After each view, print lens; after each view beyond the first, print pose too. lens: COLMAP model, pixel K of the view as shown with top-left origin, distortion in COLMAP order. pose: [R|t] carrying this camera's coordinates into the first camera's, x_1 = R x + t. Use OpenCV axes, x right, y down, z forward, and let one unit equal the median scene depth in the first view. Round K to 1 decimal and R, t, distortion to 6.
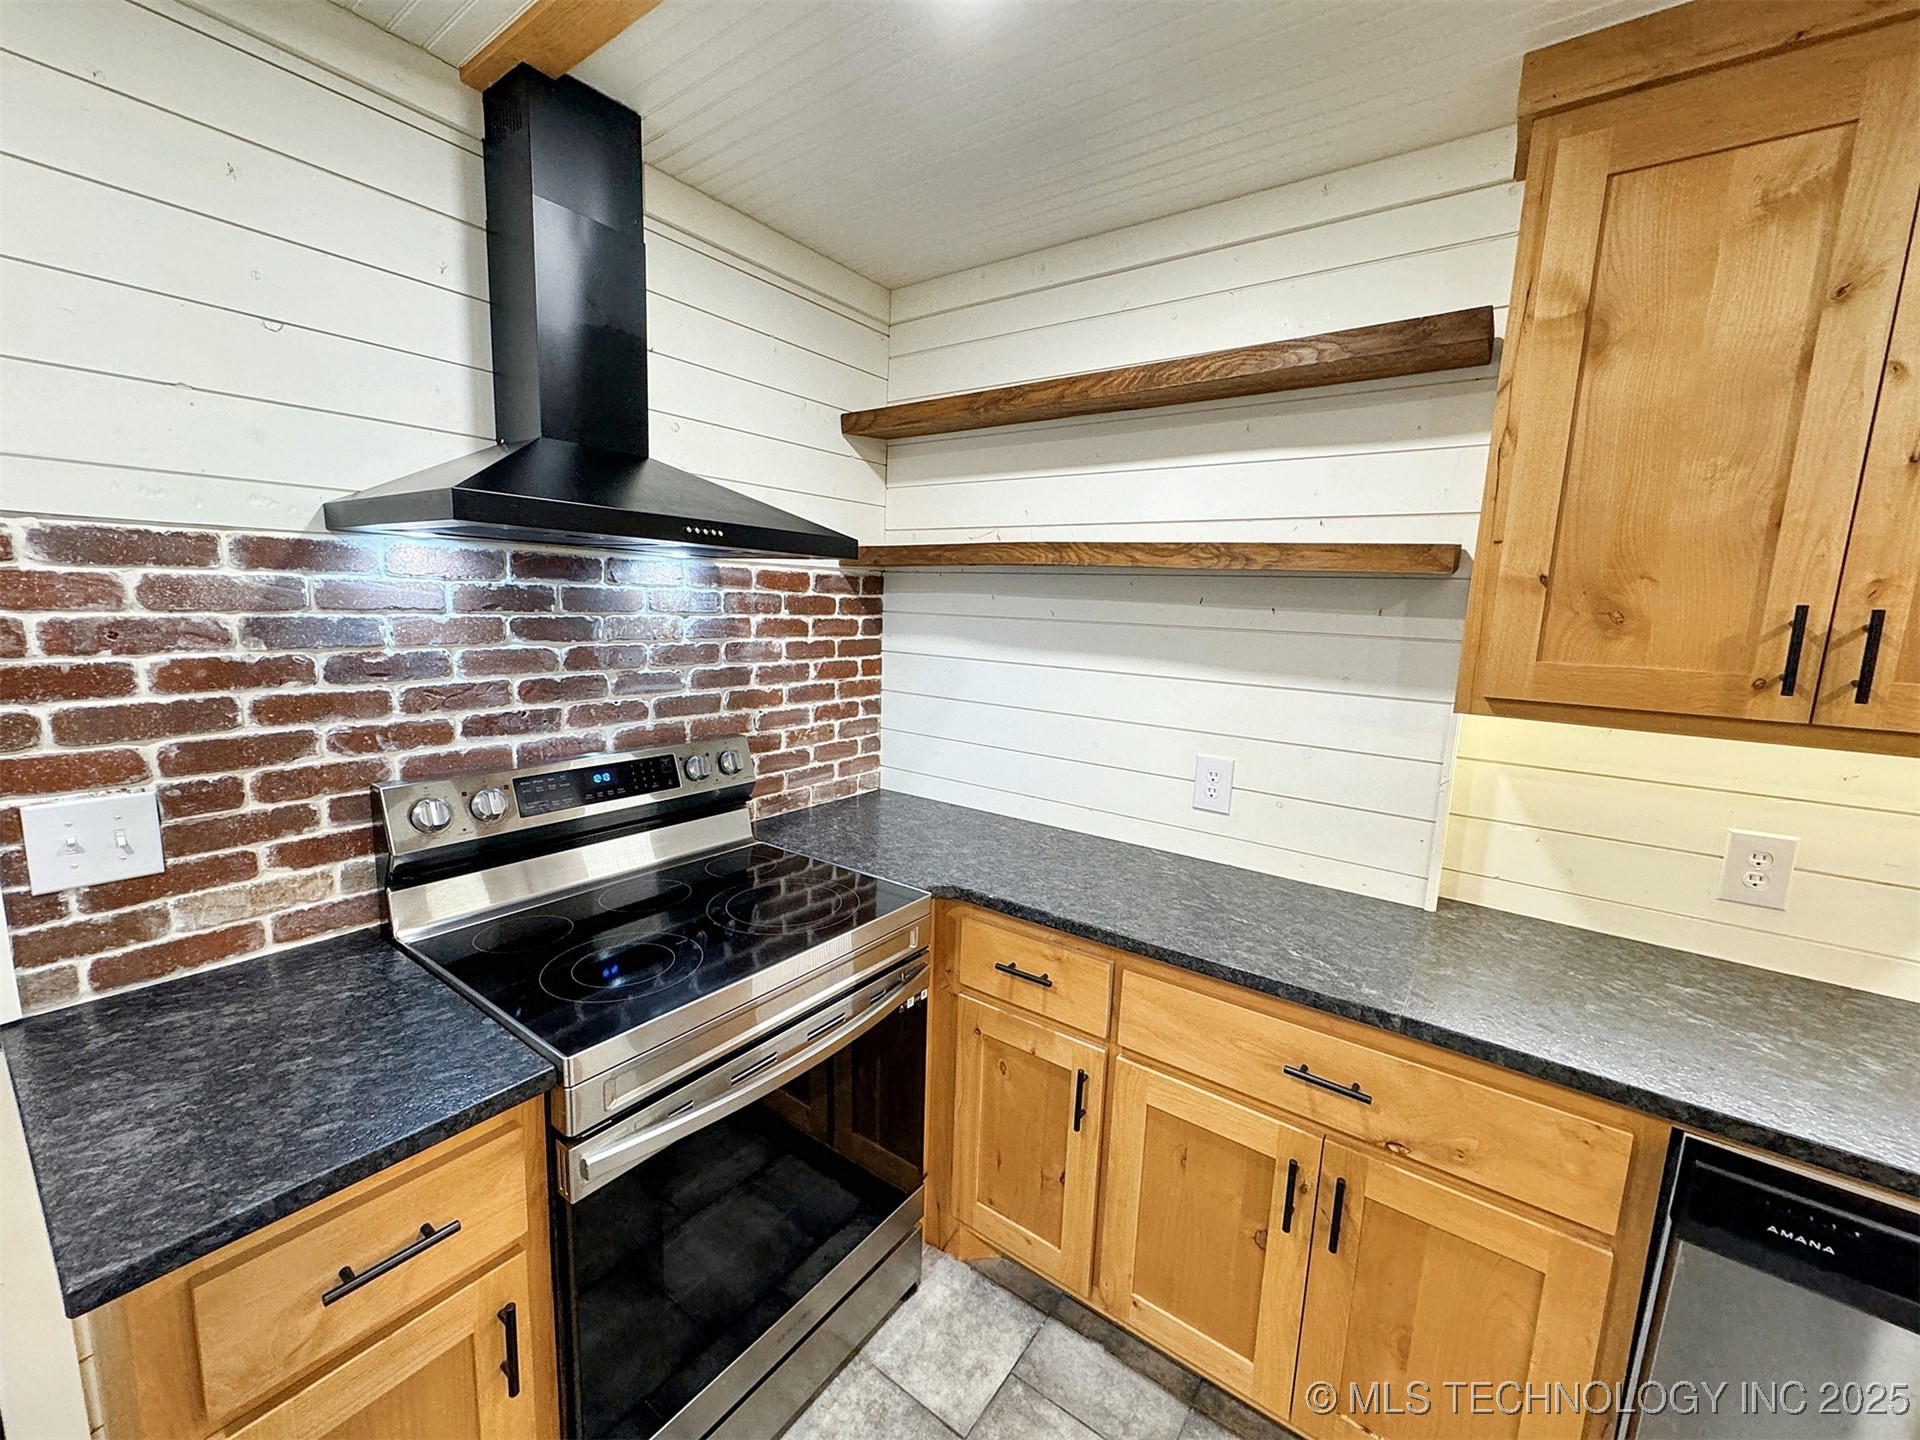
lens RADIAL K [[762.5, 0, 960.9], [0, 762.5, 715.2], [0, 0, 1]] dist [-0.002808, 0.000515]
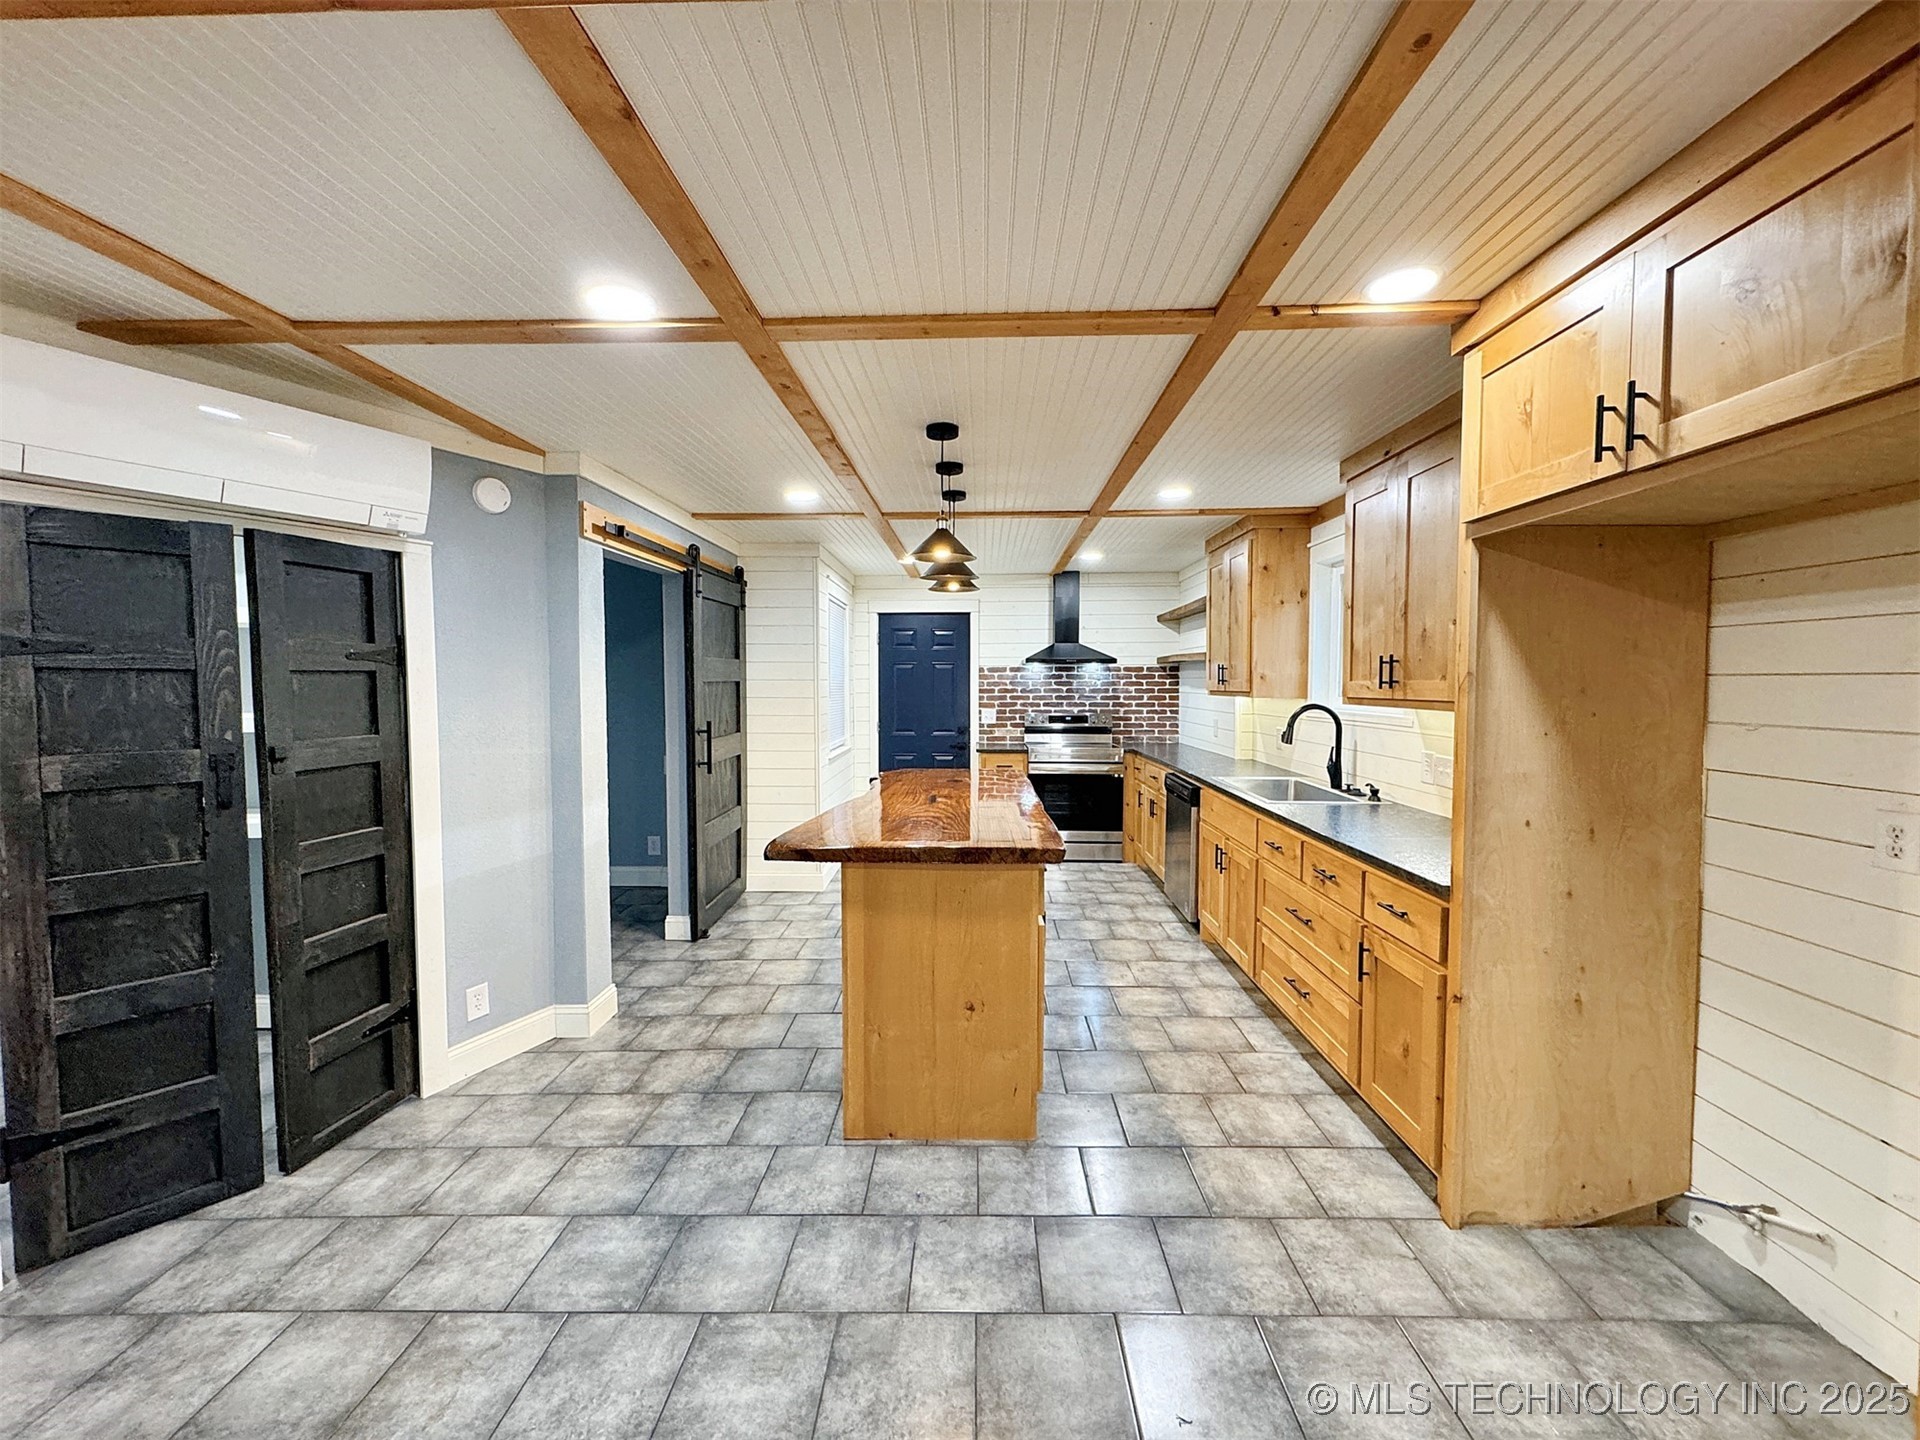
lens RADIAL K [[762.5, 0, 960.9], [0, 762.5, 715.2], [0, 0, 1]] dist [-0.002808, 0.000515]
pose [[0.579698, -0.006355, -0.814806, 2.254824], [-0.099471, 0.991939, -0.078505, 0.393160], [0.808737, 0.126558, 0.574393, -1.638282]]
